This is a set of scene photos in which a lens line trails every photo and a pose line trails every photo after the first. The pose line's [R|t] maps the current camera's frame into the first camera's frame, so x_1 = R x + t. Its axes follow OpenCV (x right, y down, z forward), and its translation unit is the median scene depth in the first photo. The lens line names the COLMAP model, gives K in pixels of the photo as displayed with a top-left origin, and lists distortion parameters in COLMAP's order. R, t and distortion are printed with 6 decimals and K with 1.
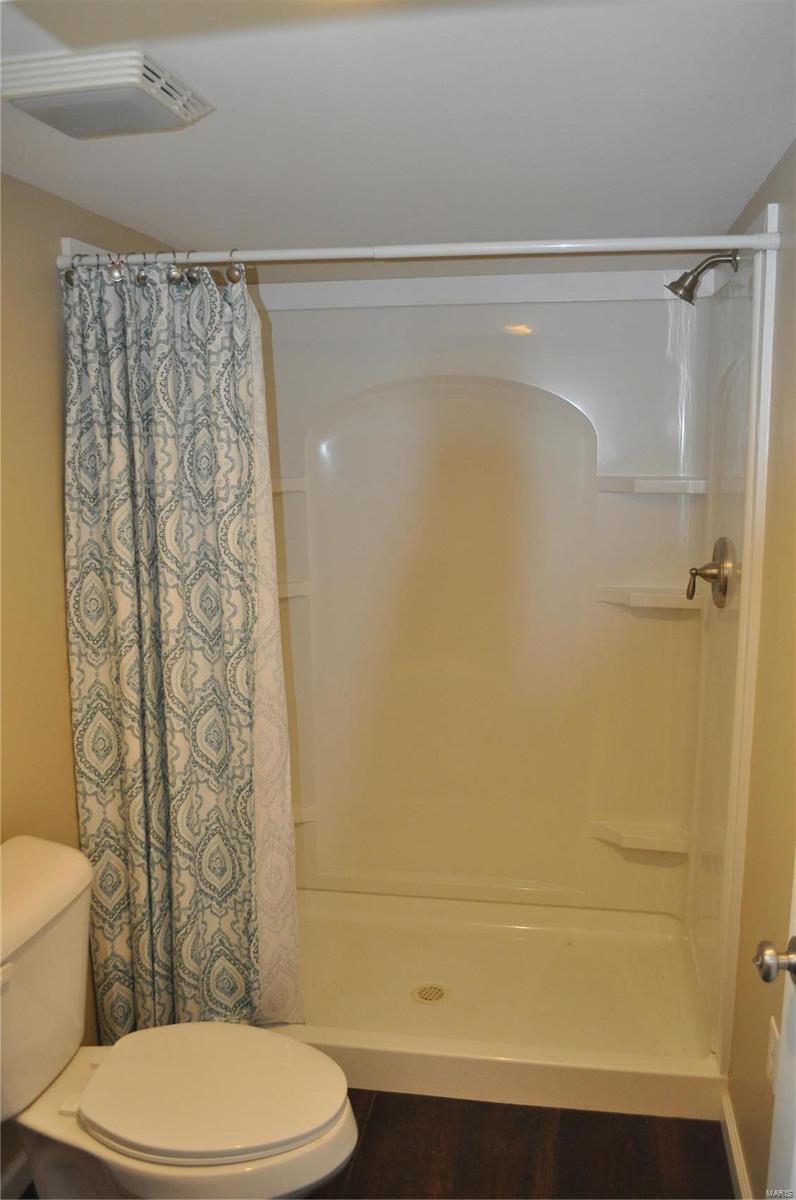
lens RADIAL K [[984.5, 0, 398.0], [0, 984.5, 600.0], [0, 0, 1]] dist [-0.069063, 0.005357]
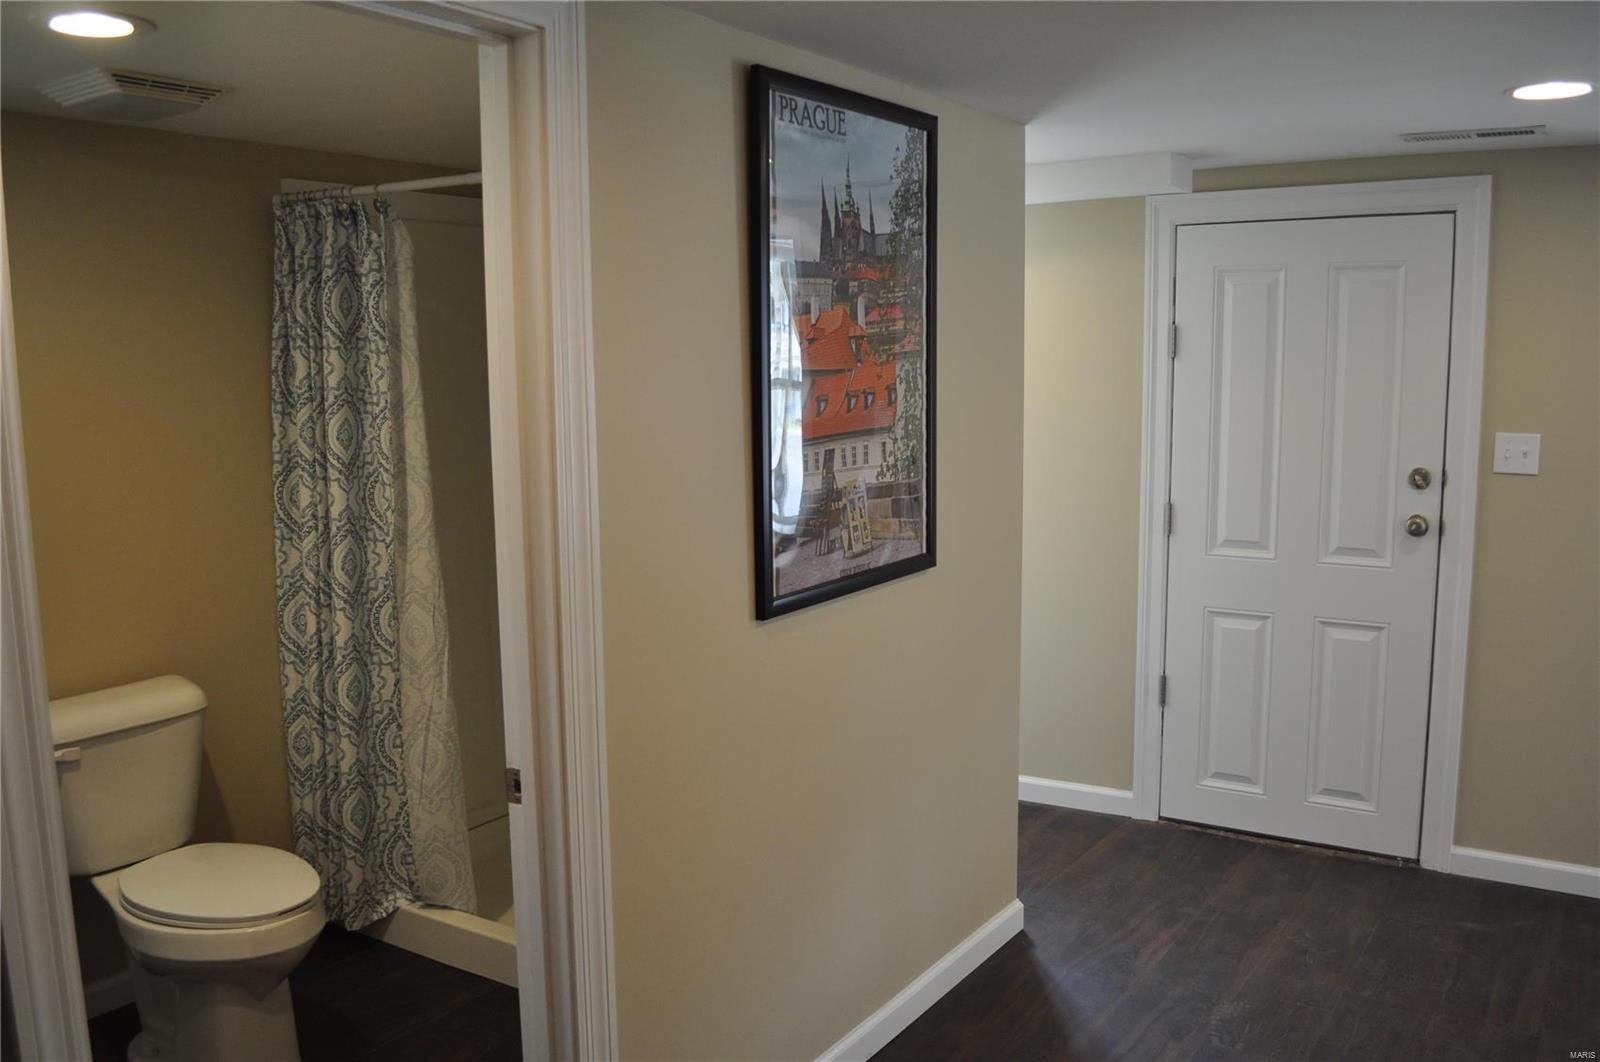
lens RADIAL K [[1312.7, 0, 800.0], [0, 1312.7, 531.0], [0, 0, 1]] dist [-0.069063, 0.005357]
pose [[0.920726, 0.046440, -0.387436, 0.826734], [-0.059291, 0.998014, -0.021275, 0.043861], [0.385679, 0.042560, 0.921651, -0.172448]]
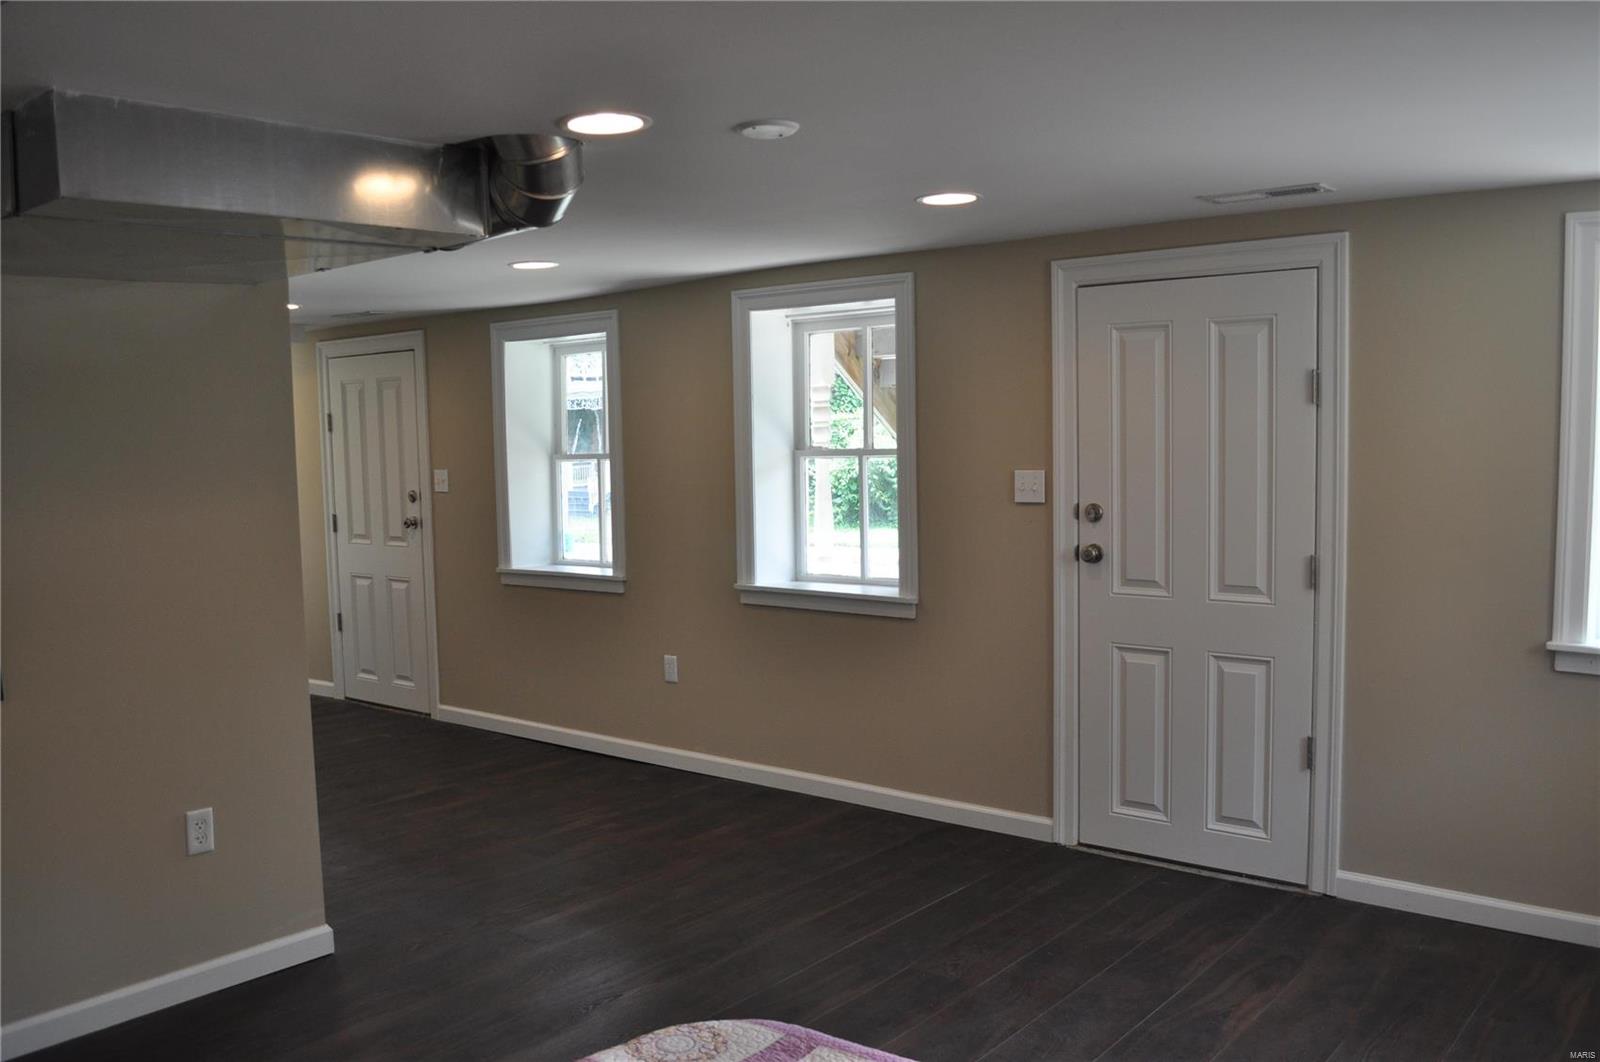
lens RADIAL K [[1383.2, 0, 800.0], [0, 1383.2, 531.0], [0, 0, 1]] dist [-0.073990, -0.000557]
pose [[0.861829, 0.022616, -0.506694, 2.161033], [-0.057940, 0.996856, -0.054056, 0.070521], [0.503878, 0.075944, 0.860430, -0.410524]]
